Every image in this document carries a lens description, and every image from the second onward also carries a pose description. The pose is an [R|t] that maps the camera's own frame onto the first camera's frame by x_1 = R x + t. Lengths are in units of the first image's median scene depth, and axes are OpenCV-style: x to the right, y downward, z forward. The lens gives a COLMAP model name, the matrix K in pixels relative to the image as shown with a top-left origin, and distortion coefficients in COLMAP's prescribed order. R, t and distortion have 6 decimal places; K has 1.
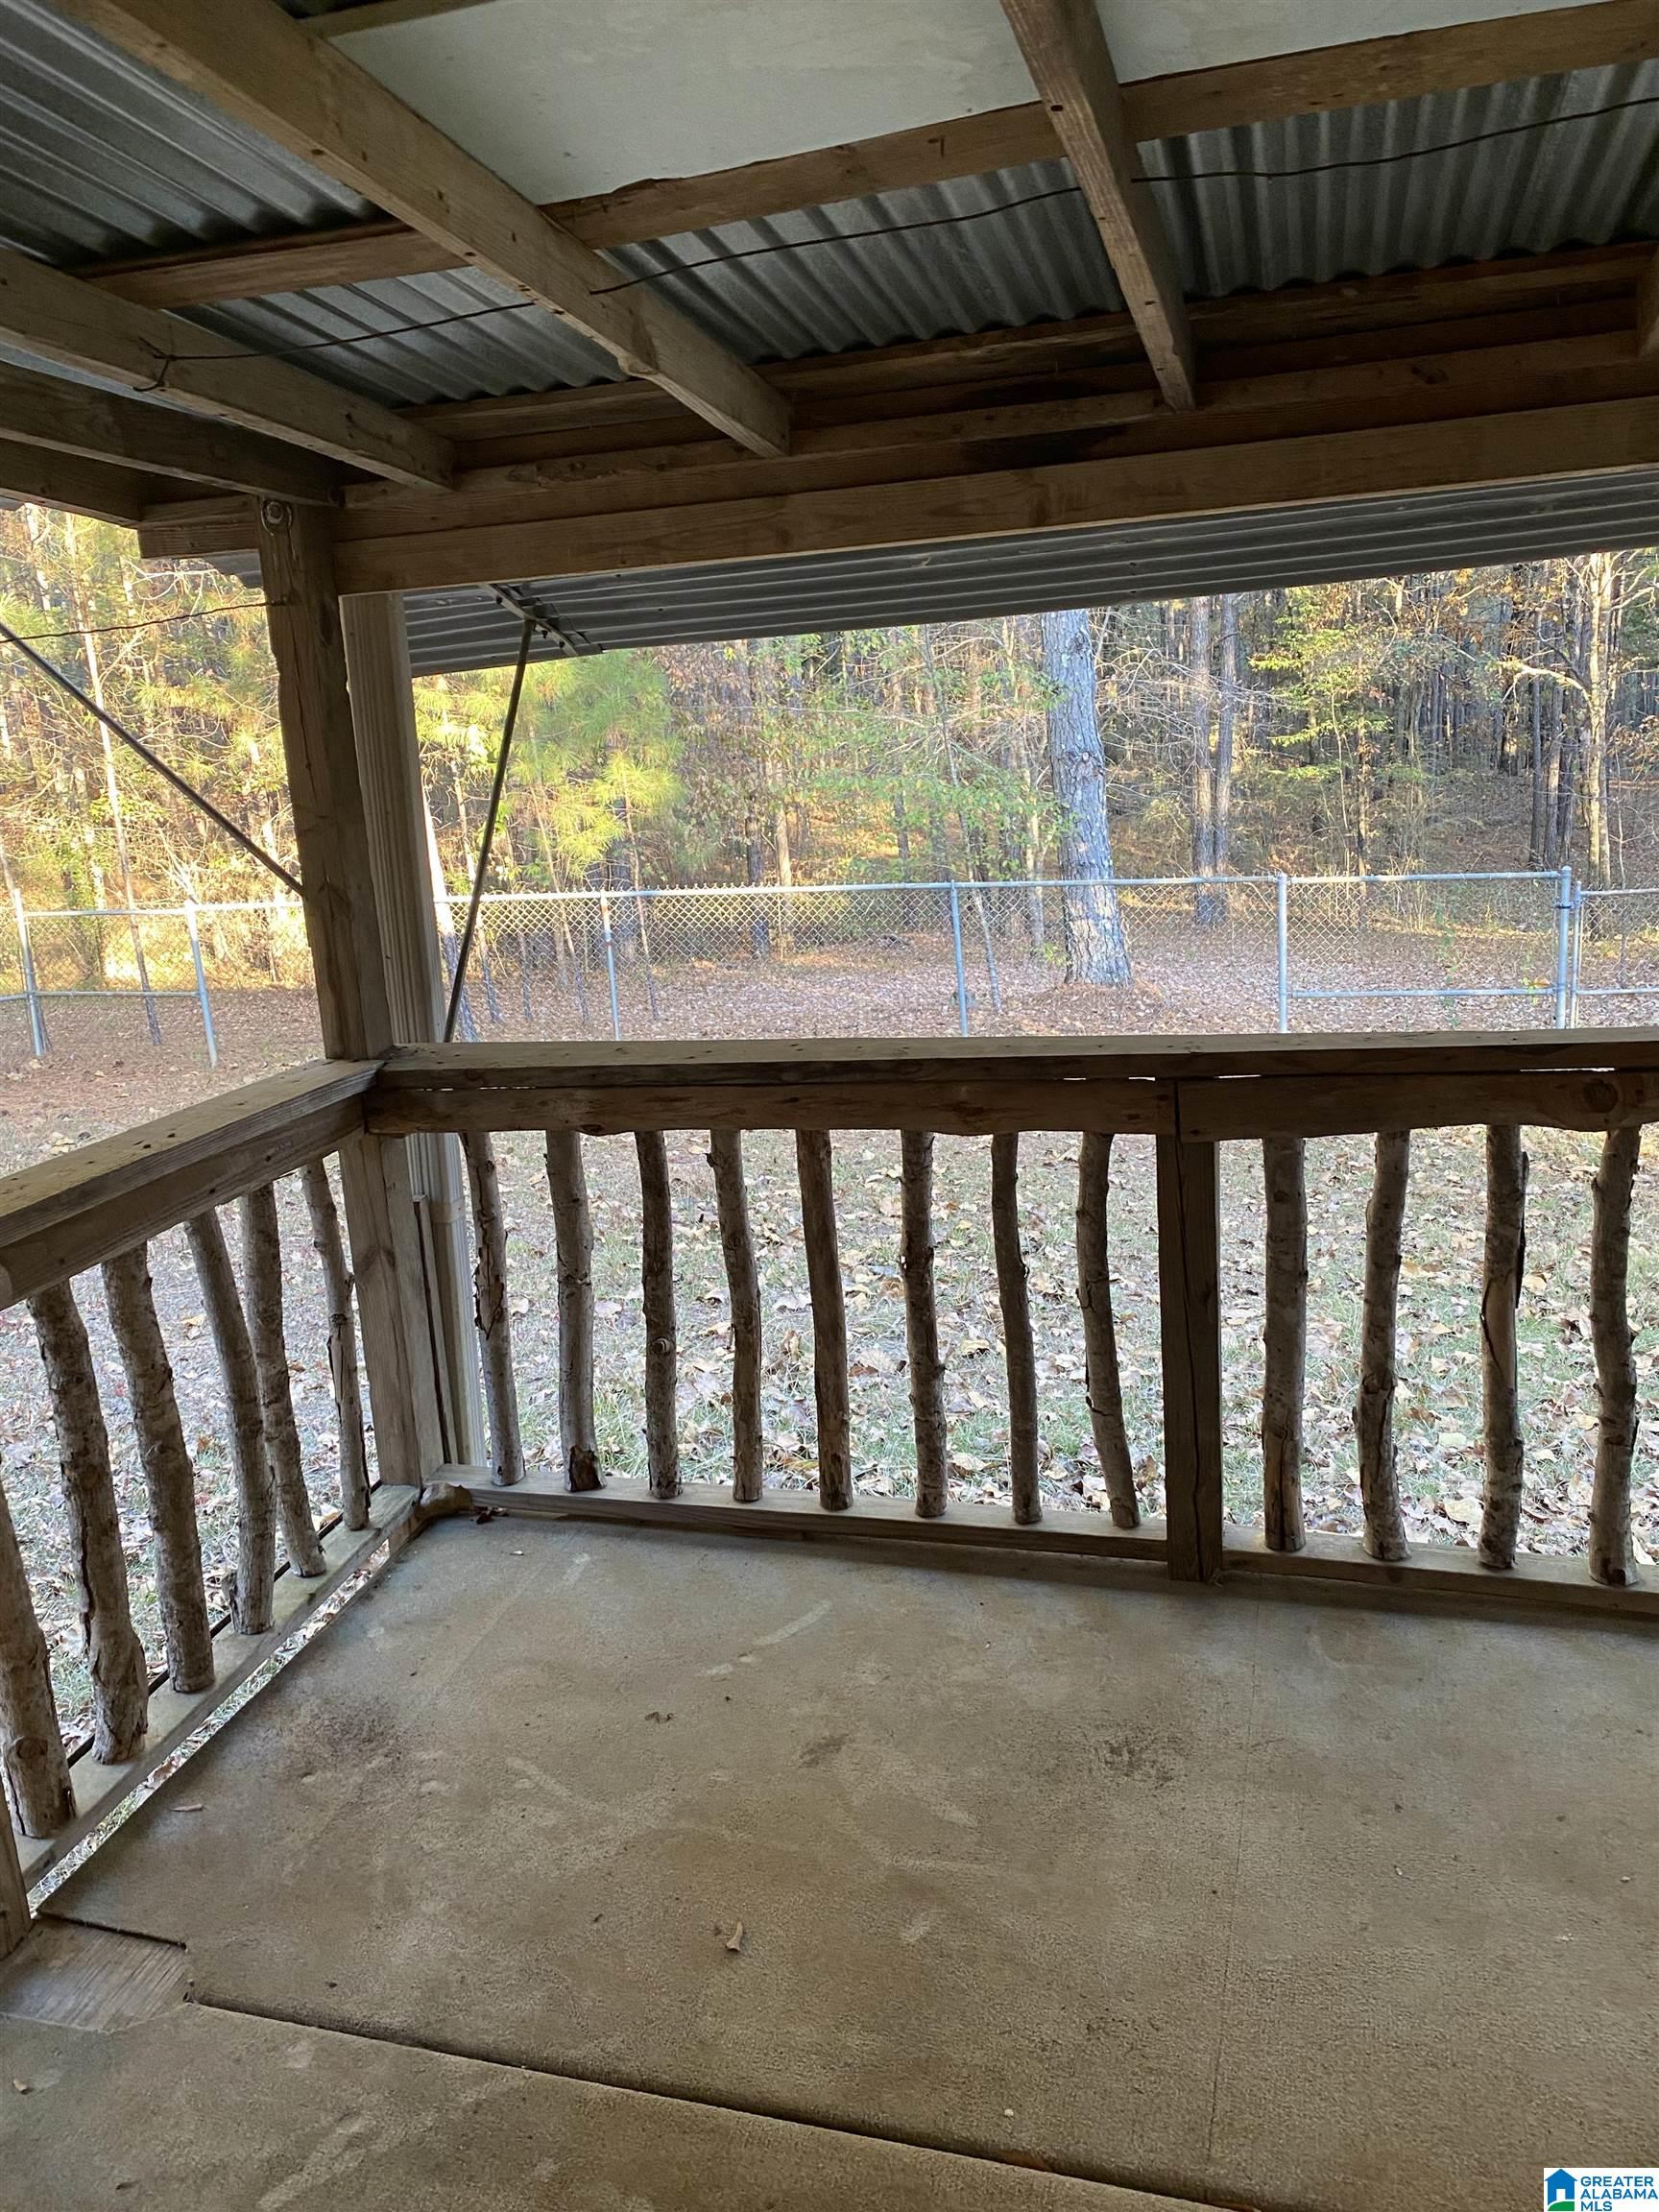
lens RADIAL K [[1724.2, 0, 829.5], [0, 1724.2, 1106.0], [0, 0, 1]] dist [0.156210, -0.425481]
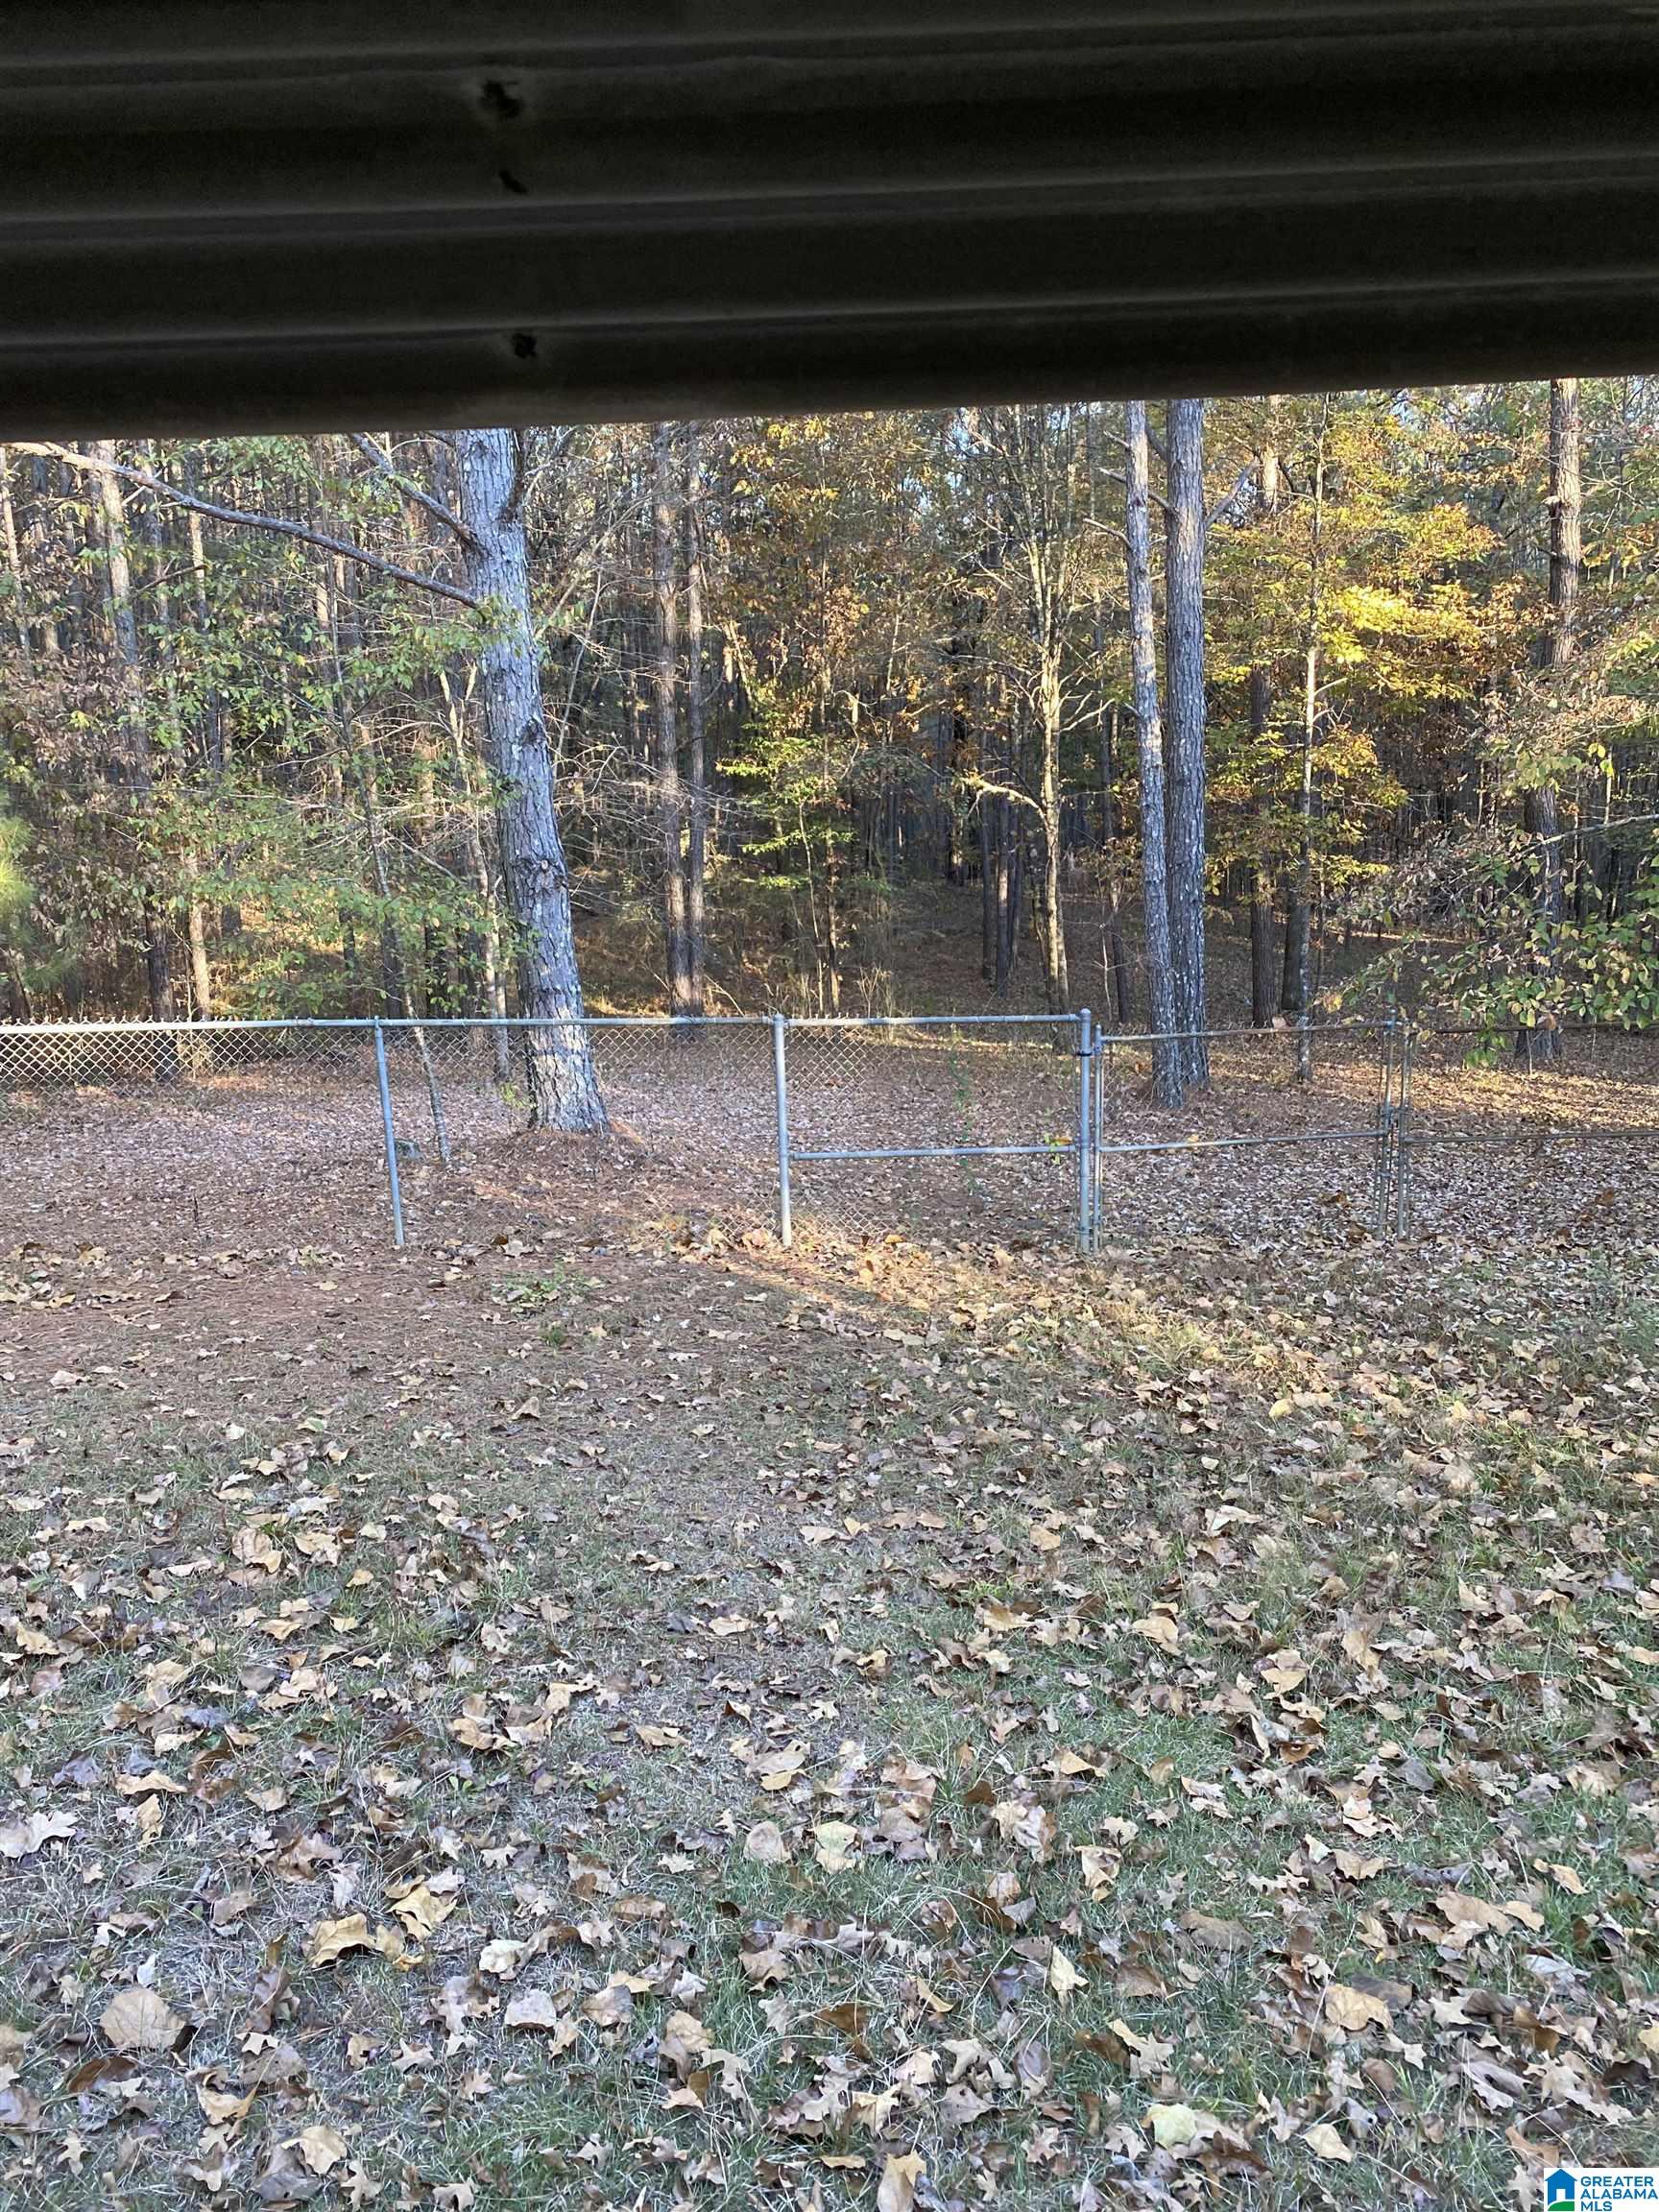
lens RADIAL K [[1664.4, 0, 822.4], [0, 1664.4, 1099.8], [0, 0, 1]] dist [0.129547, -0.213109]
pose [[0.955356, -0.015291, 0.295061, 0.021477], [0.029882, 0.998540, -0.045007, -0.029009], [-0.293942, 0.051814, 0.954418, 0.117839]]
